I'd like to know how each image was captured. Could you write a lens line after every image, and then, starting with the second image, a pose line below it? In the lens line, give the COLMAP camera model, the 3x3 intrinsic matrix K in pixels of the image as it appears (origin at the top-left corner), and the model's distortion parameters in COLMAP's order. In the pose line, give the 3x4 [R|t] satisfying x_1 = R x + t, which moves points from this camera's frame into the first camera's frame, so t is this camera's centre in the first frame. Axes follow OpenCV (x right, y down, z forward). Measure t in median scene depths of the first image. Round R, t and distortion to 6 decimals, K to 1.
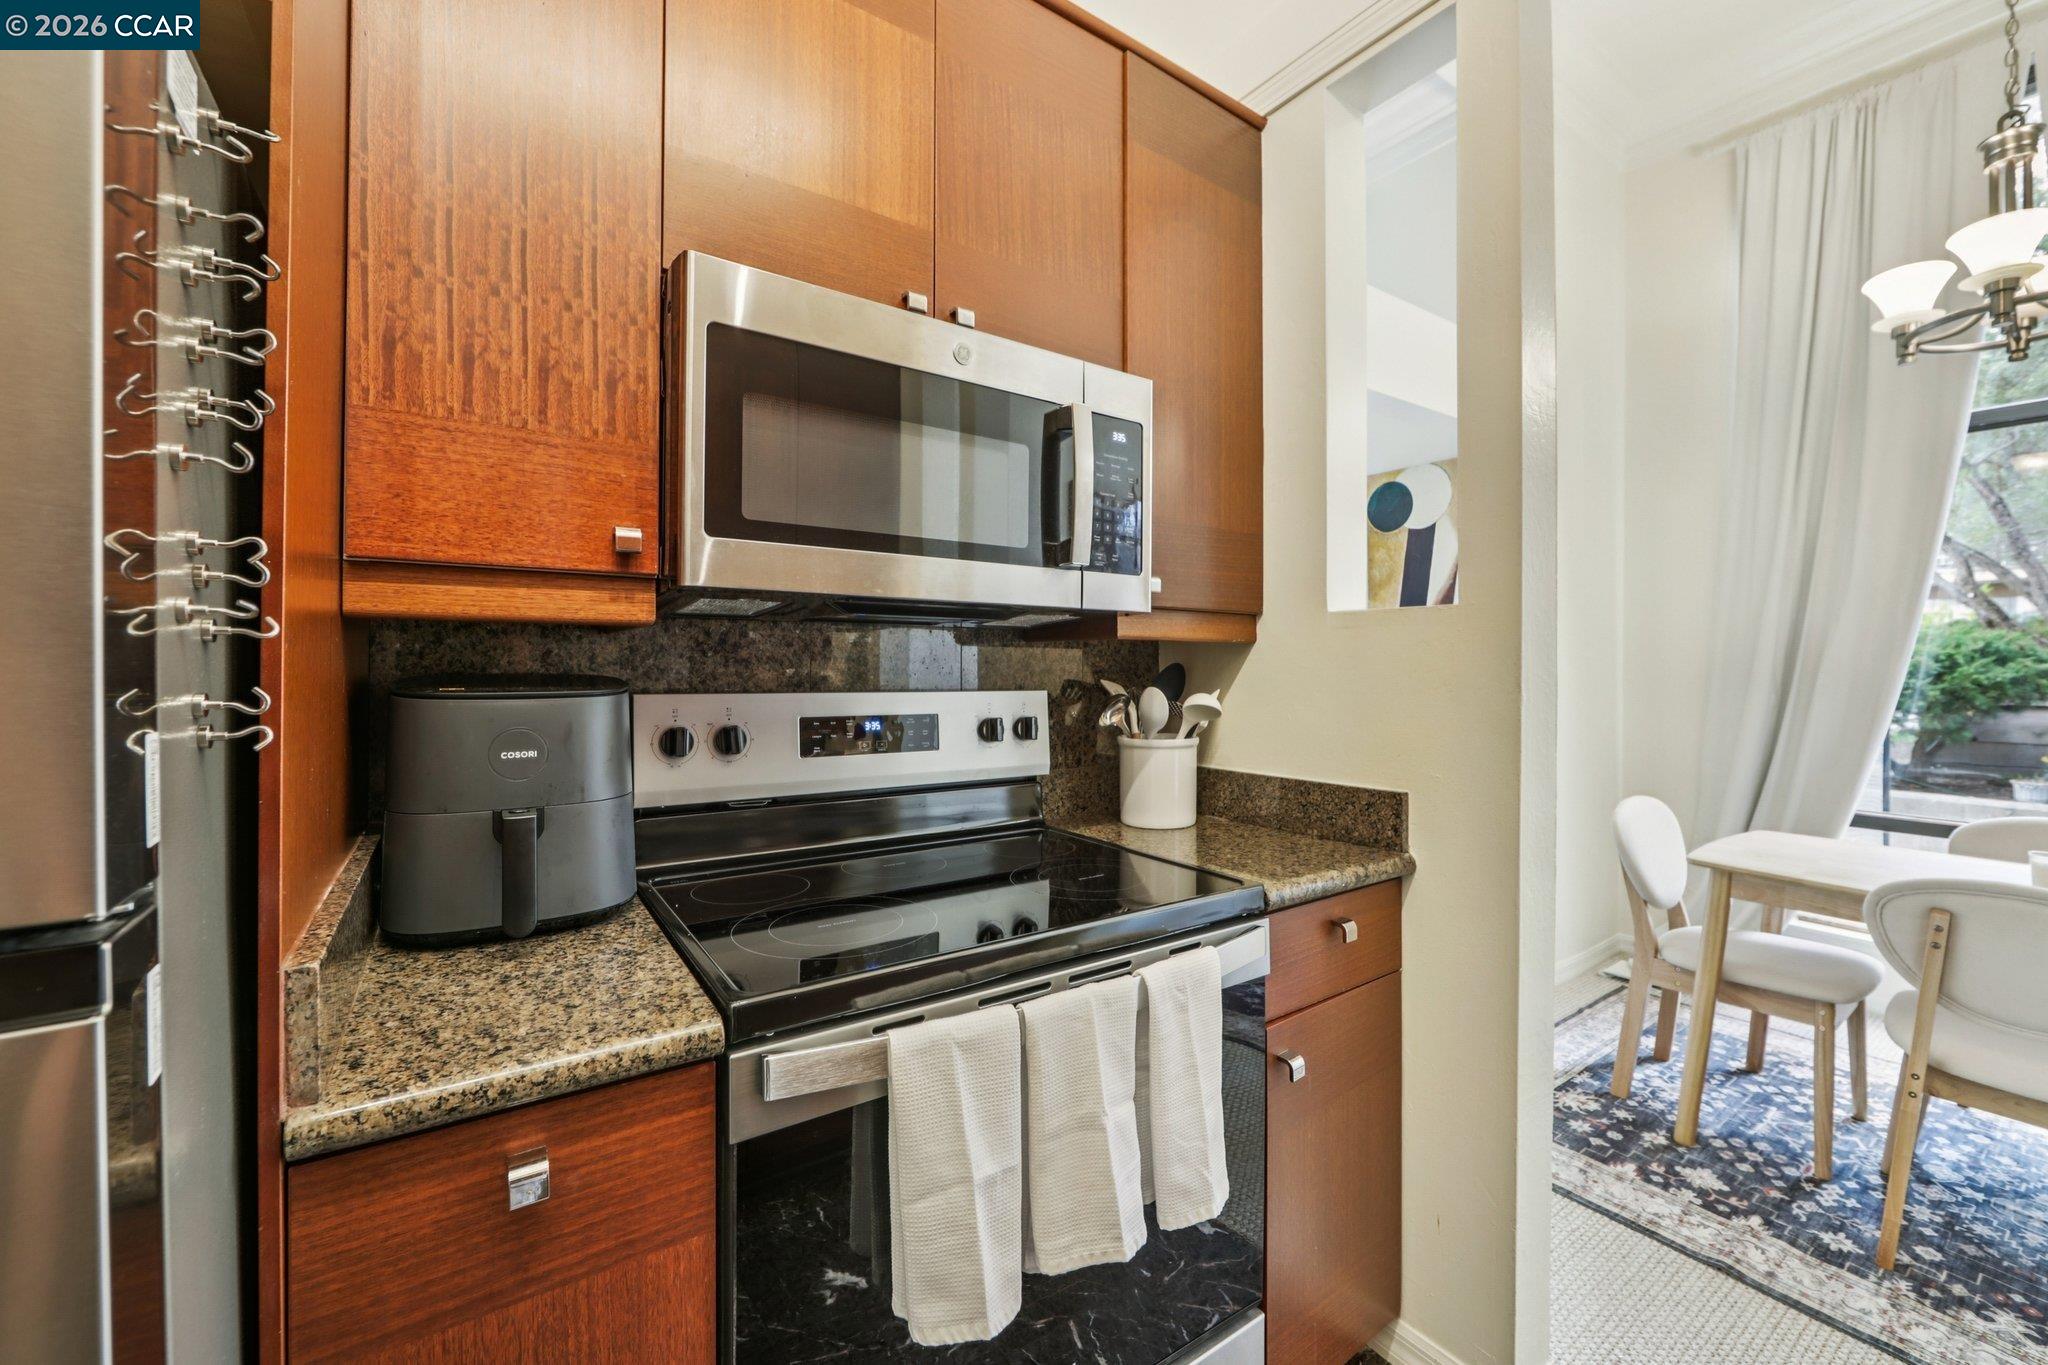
lens RADIAL K [[819.9, 0, 1027.5], [0, 819.9, 664.1], [0, 0, 1]] dist [-0.014862, 0.002125]
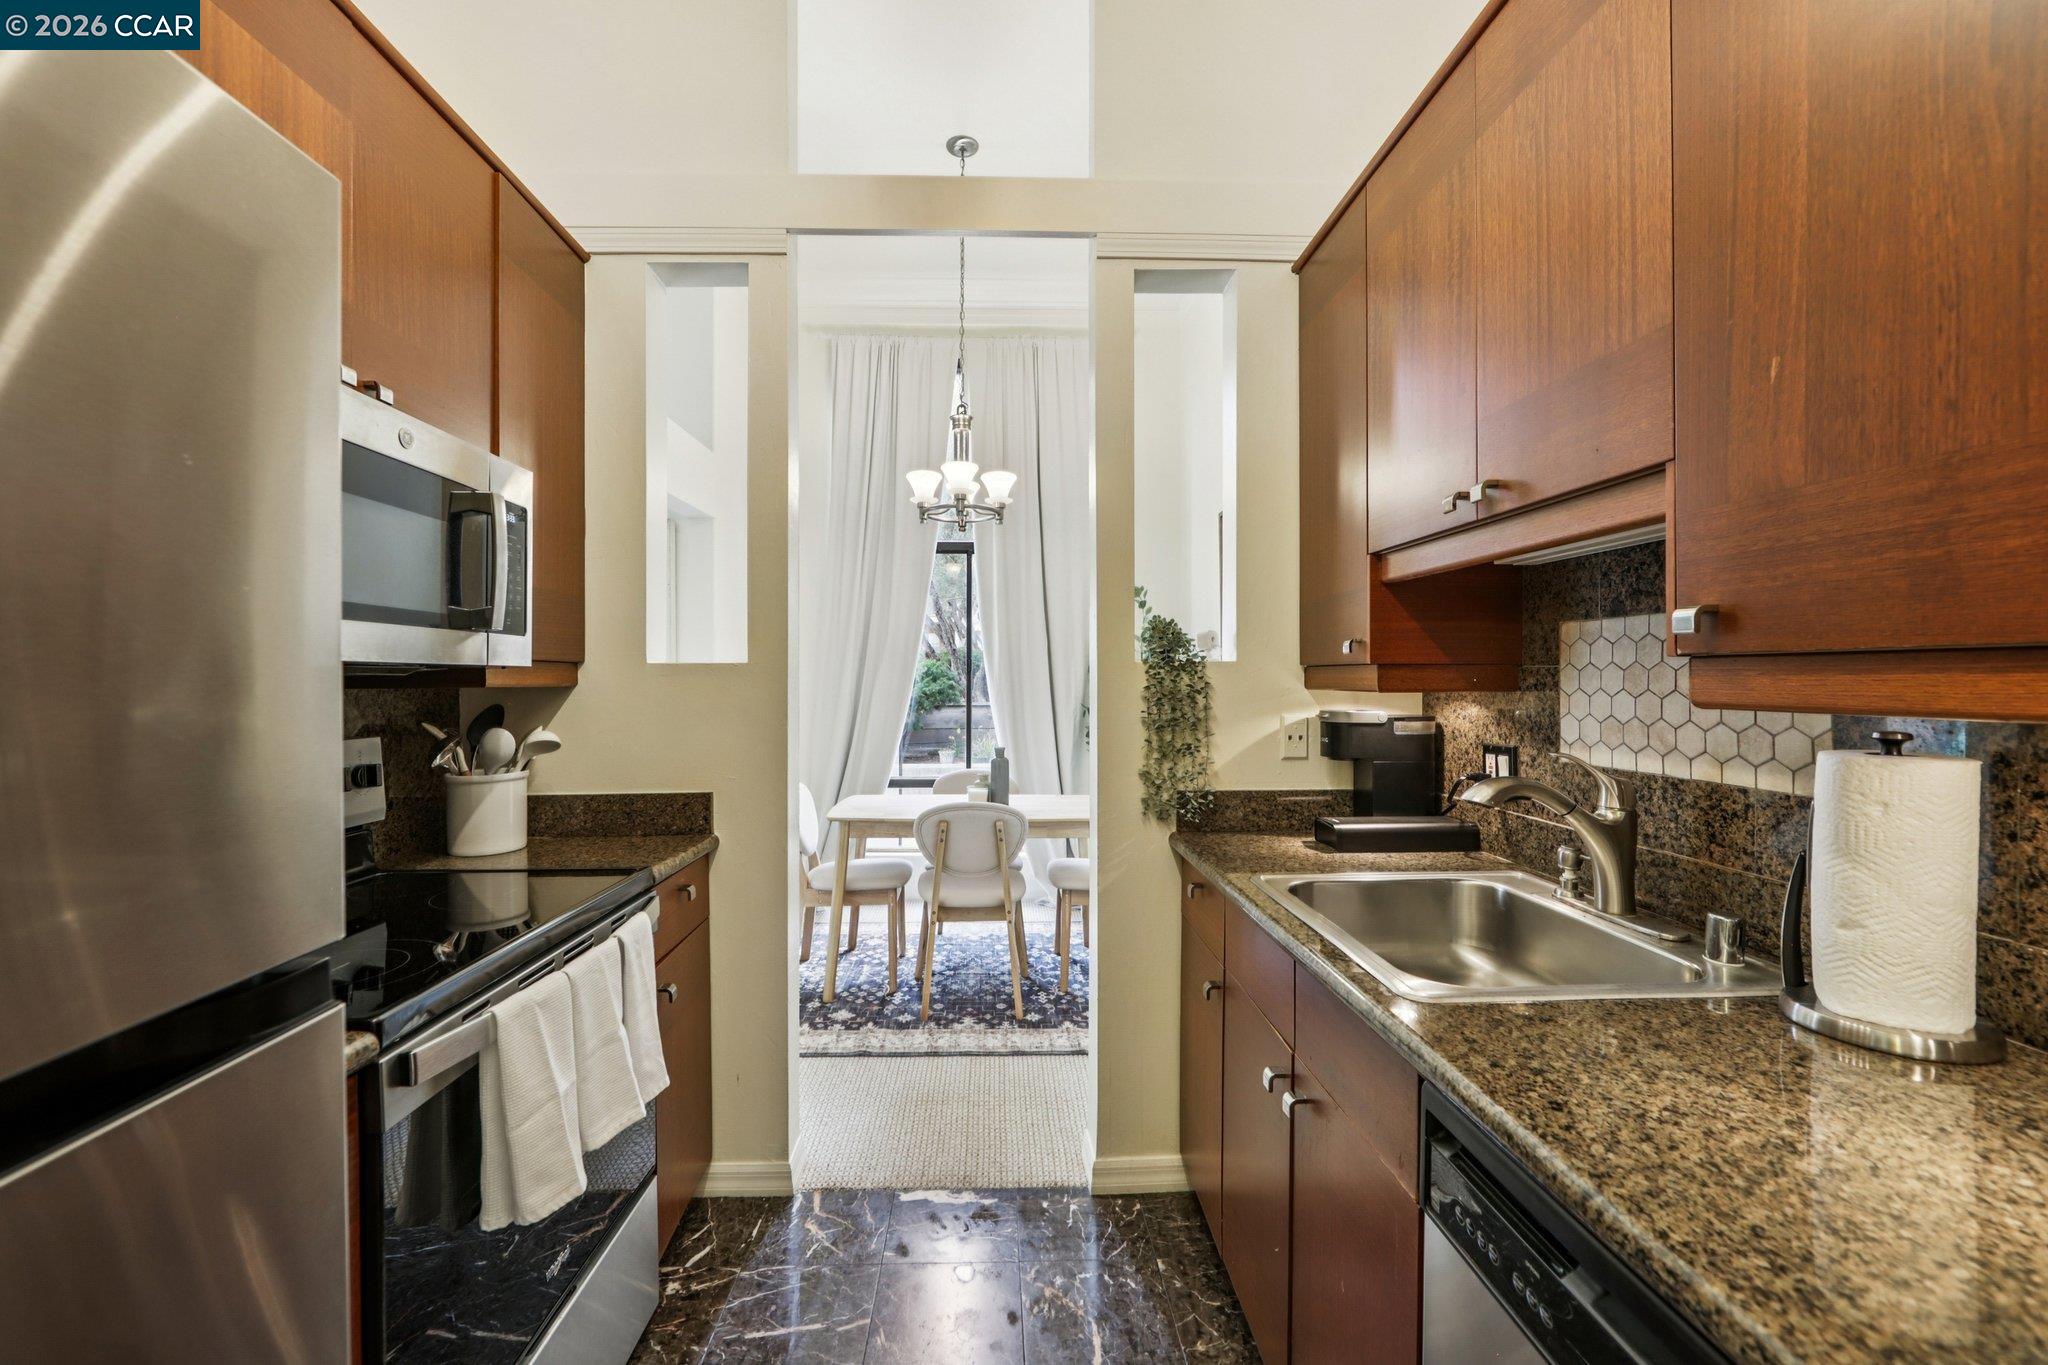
lens RADIAL K [[822.5, 0, 1010.5], [0, 822.5, 685.4], [0, 0, 1]] dist [-0.009349, 0.000716]
pose [[0.551403, -0.013344, 0.834132, -0.374349], [0.006019, 0.999910, 0.012018, -0.037285], [-0.834217, -0.001606, 0.551434, -0.195764]]
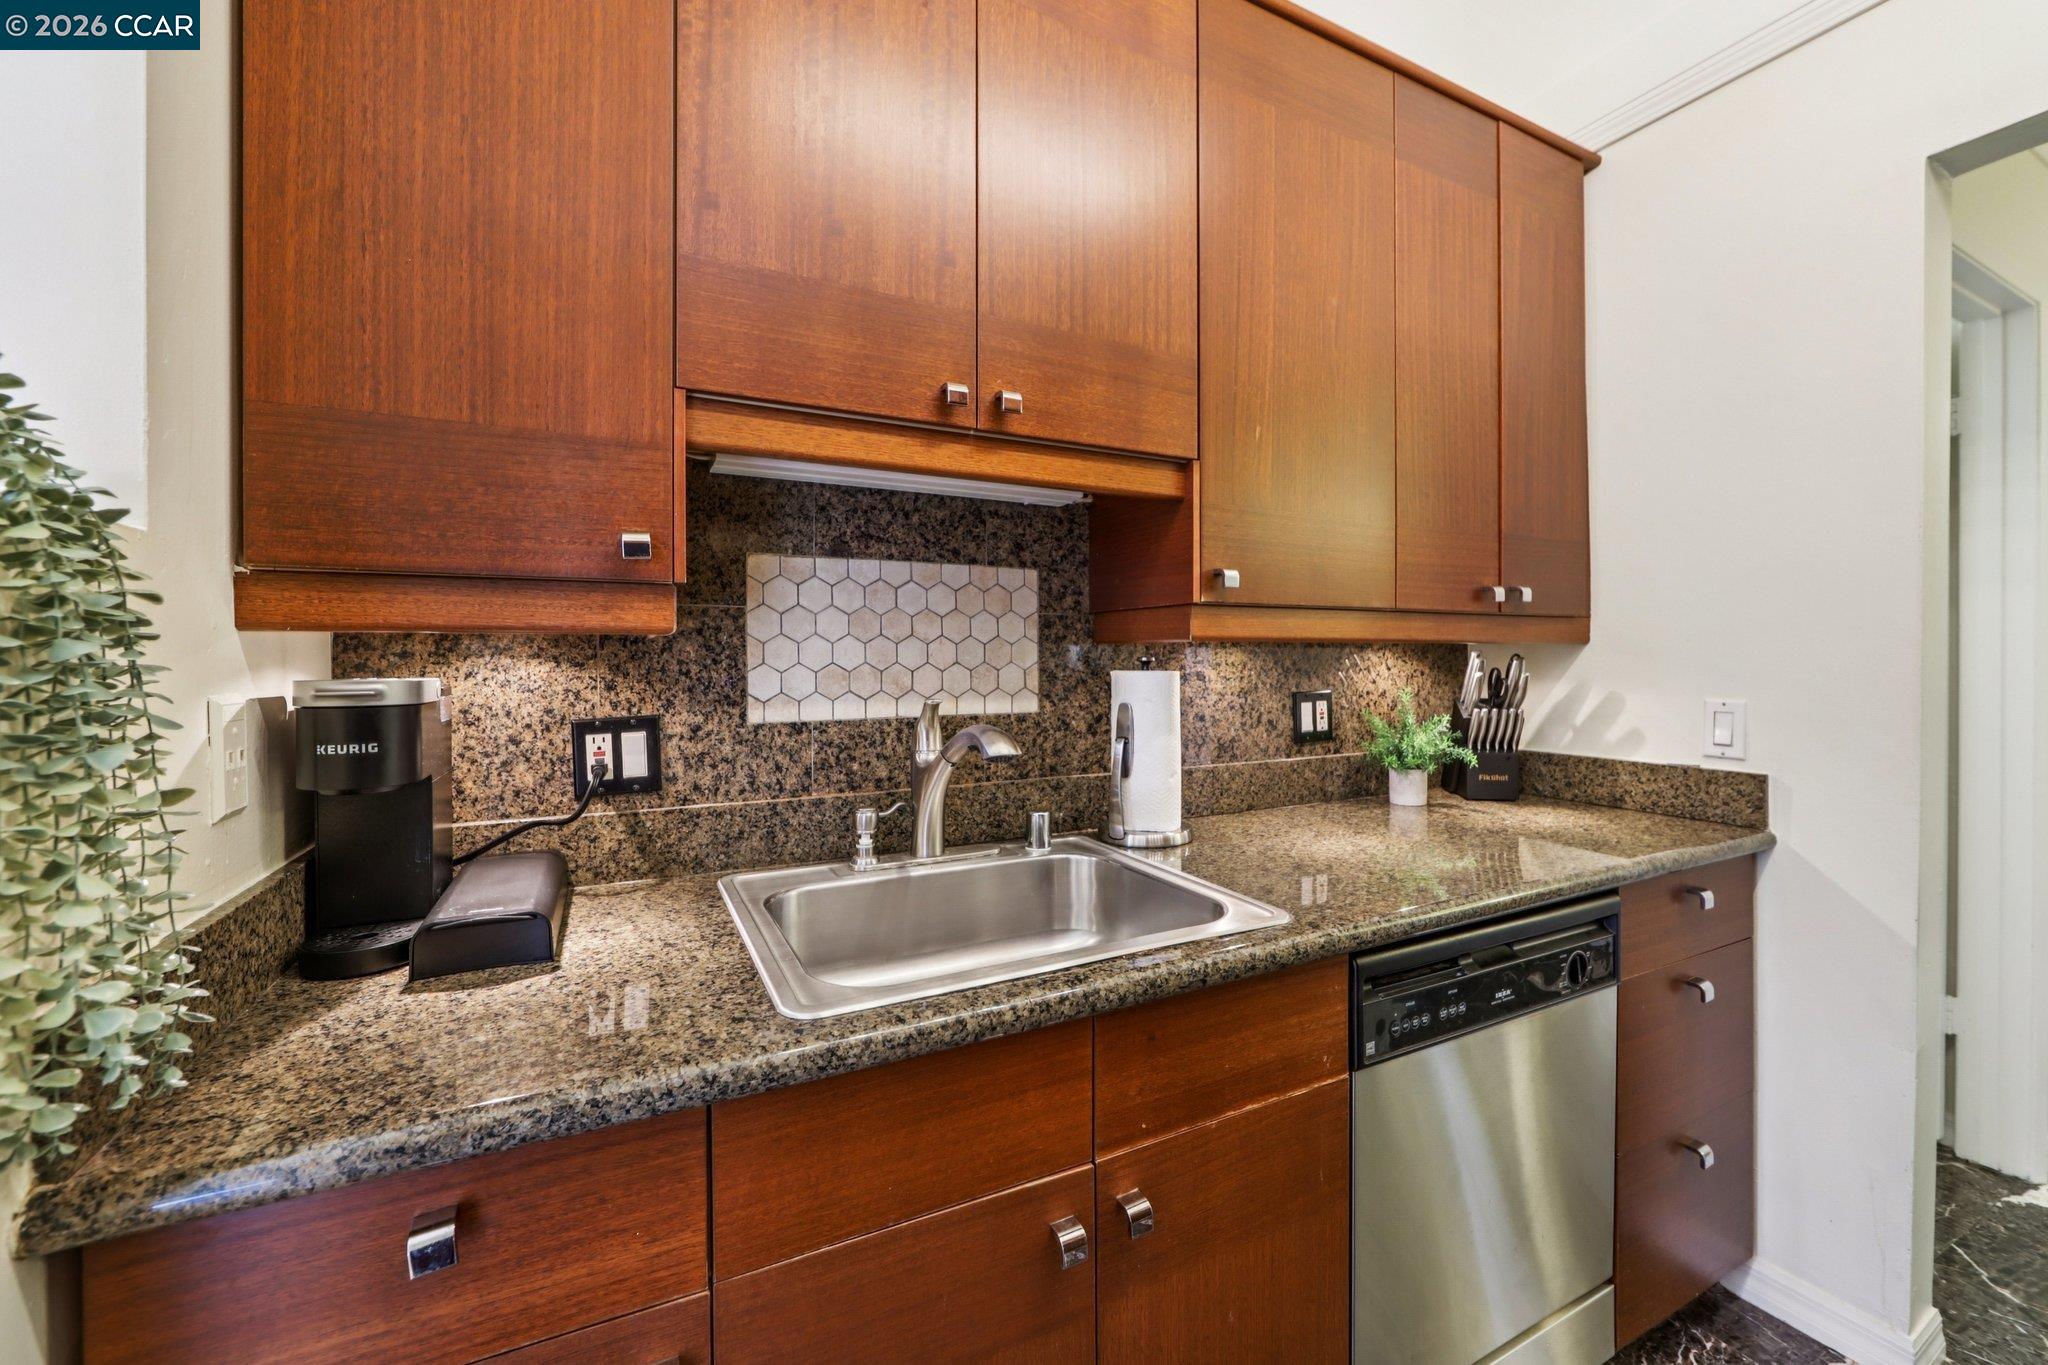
lens RADIAL K [[836.3, 0, 1036.9], [0, 836.3, 660.0], [0, 0, 1]] dist [-0.012883, 0.000727]
pose [[-0.992204, -0.001251, 0.124620, 0.379354], [-0.000567, 0.999985, 0.005527, 0.000257], [-0.124625, 0.005413, -0.992189, 0.521801]]
